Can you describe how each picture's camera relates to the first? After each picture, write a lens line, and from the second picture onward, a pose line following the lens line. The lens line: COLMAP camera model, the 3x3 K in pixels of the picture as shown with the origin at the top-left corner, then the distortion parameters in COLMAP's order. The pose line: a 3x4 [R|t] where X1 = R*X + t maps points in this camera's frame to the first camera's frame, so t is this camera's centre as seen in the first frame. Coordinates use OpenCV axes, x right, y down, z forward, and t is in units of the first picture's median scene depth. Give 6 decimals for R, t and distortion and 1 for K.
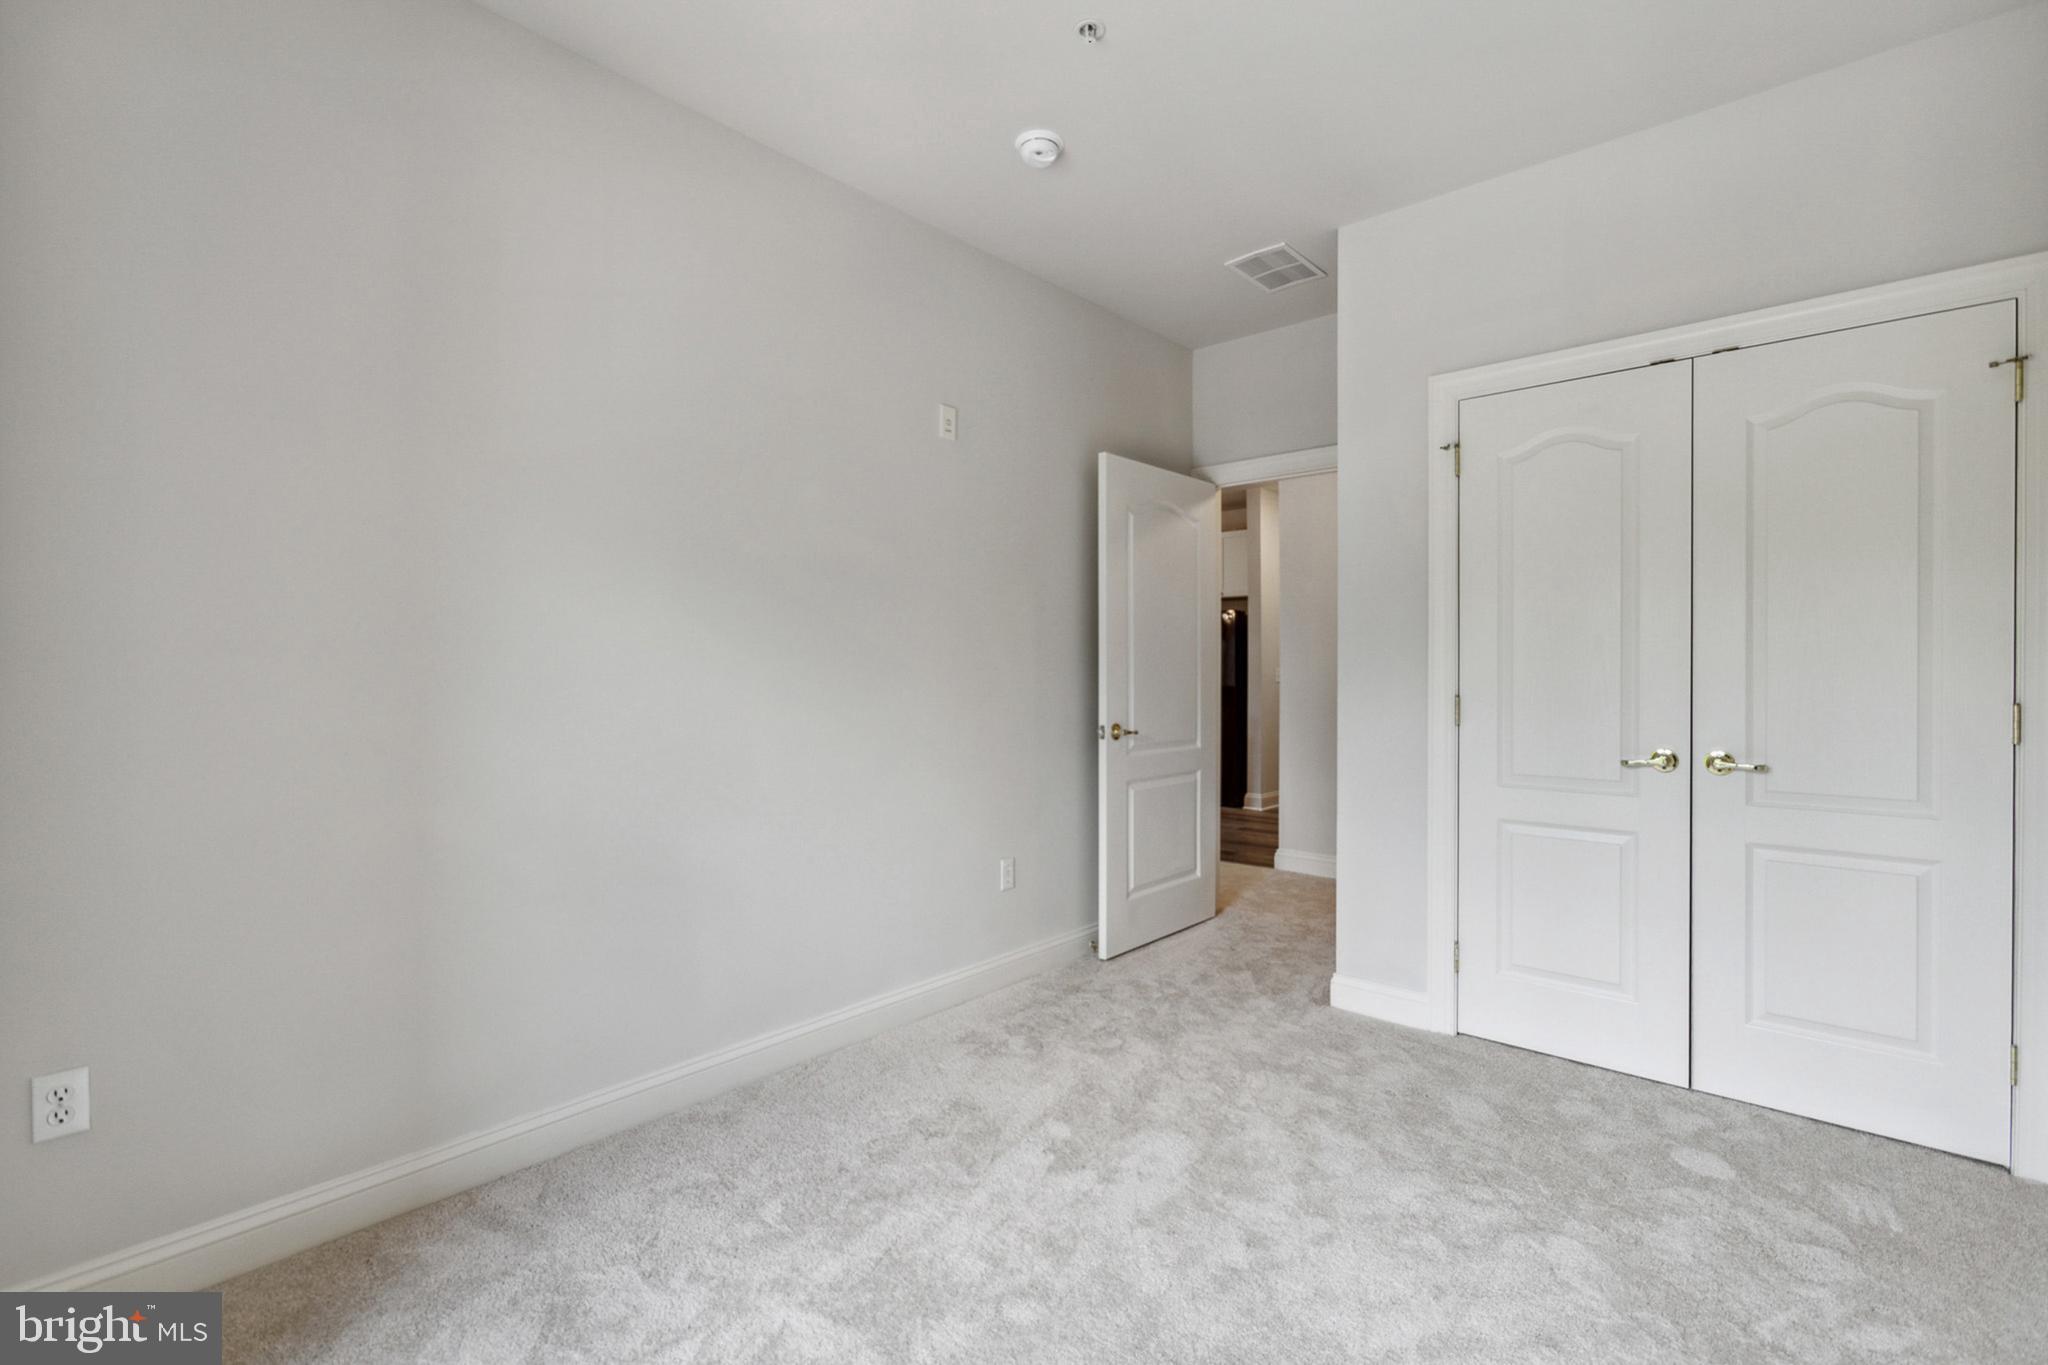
lens RADIAL K [[917.5, 0, 1033.5], [0, 917.5, 676.9], [0, 0, 1]] dist [-0.000563, 0.000337]
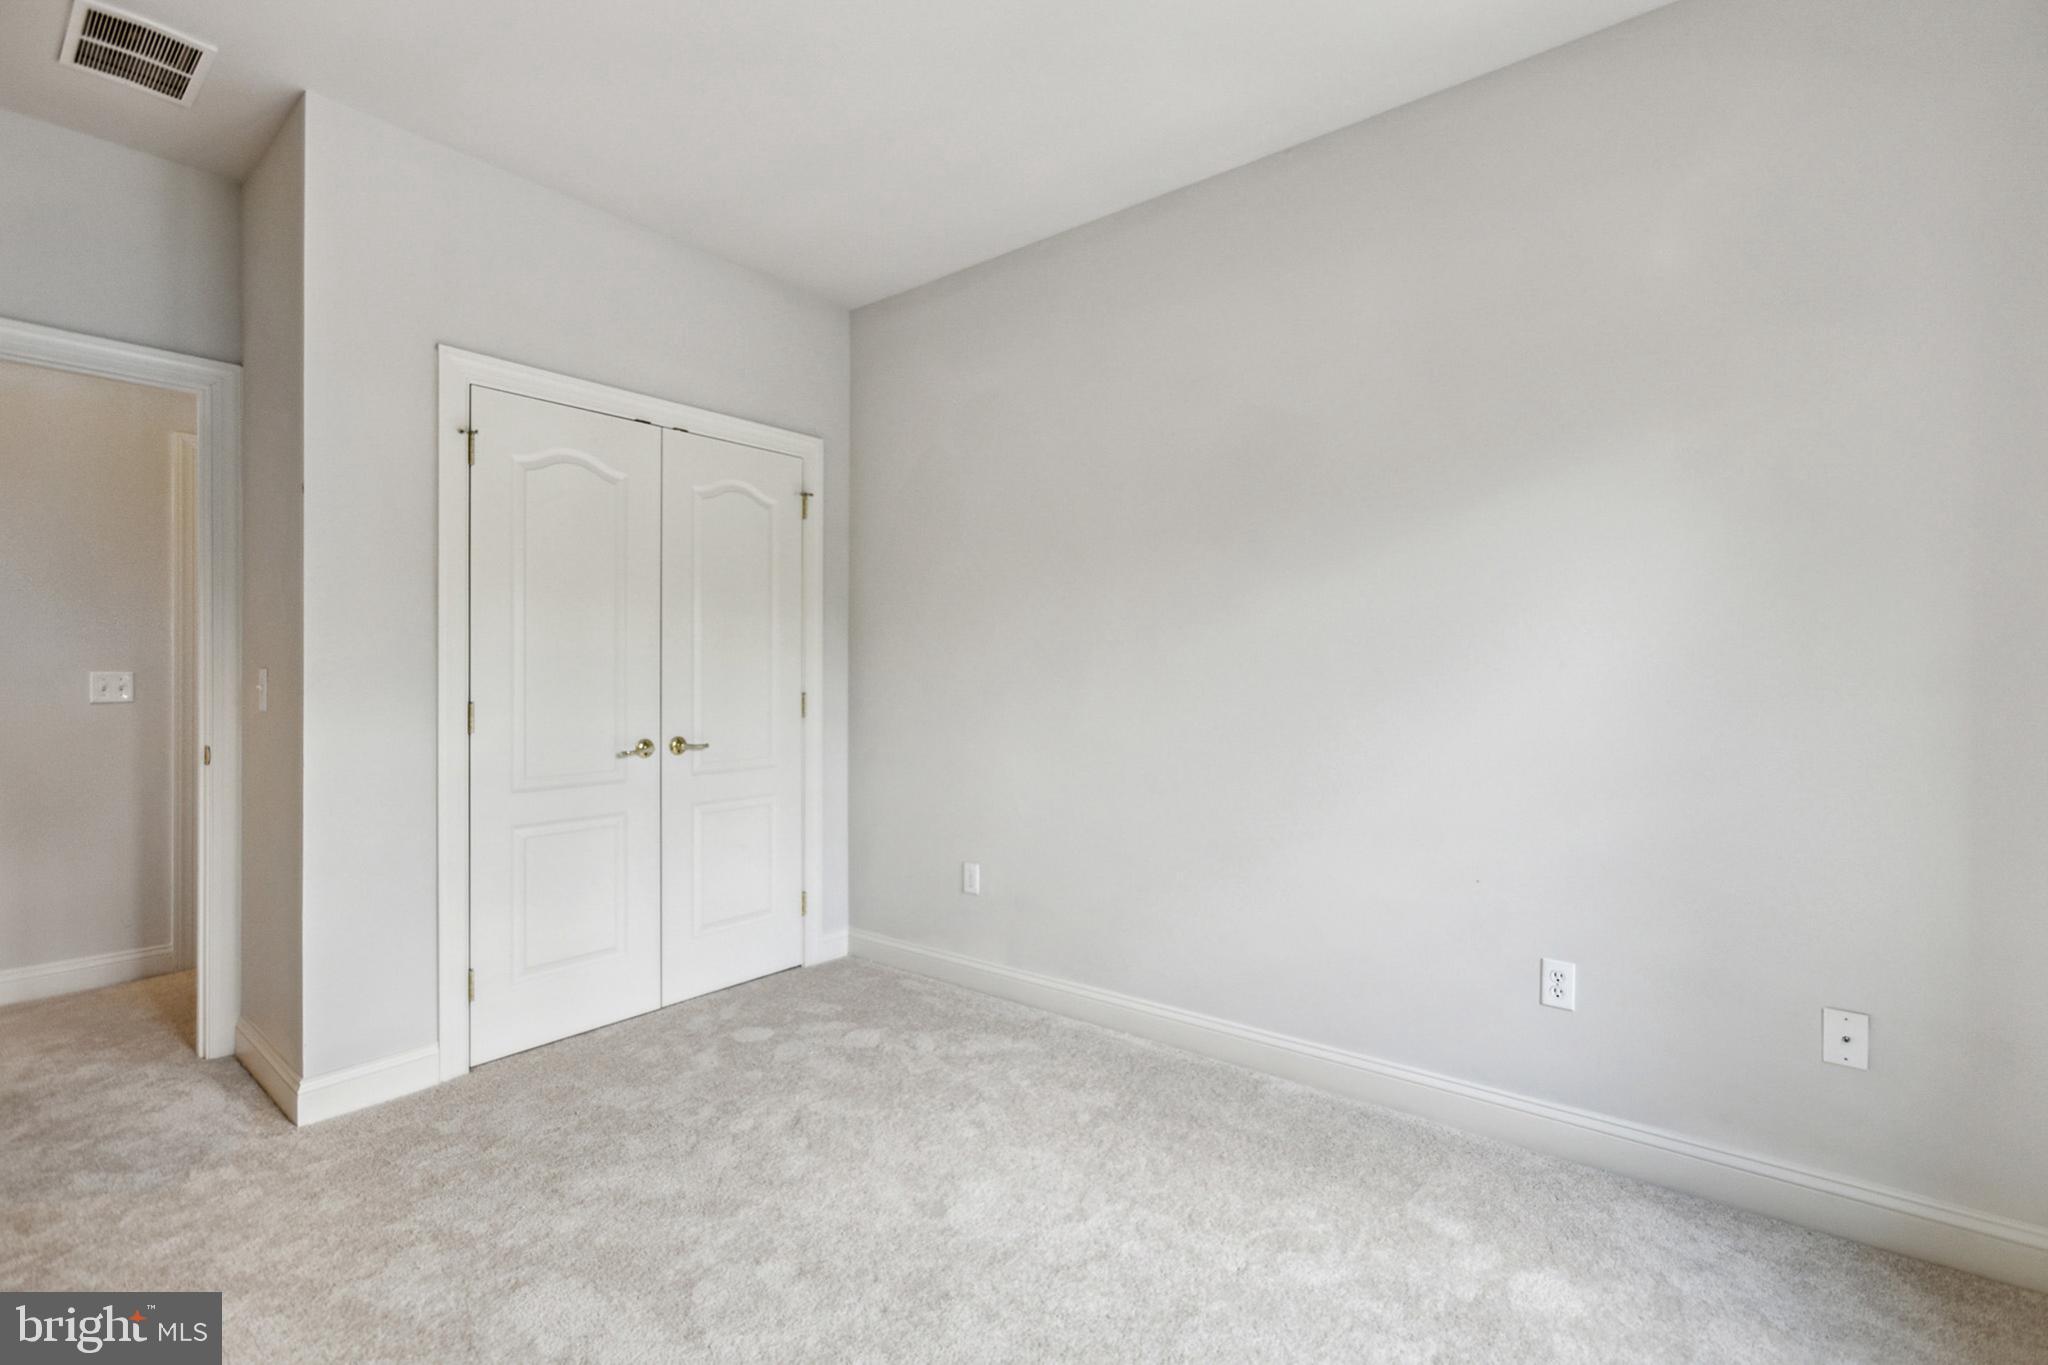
lens RADIAL K [[897.7, 0, 1021.3], [0, 897.7, 666.5], [0, 0, 1]] dist [-0.000259, 0.000089]
pose [[-0.031423, 0.008098, 0.999473, -0.519907], [0.013938, 0.999874, -0.007663, -0.000487], [-0.999409, 0.013689, -0.031532, 0.532893]]
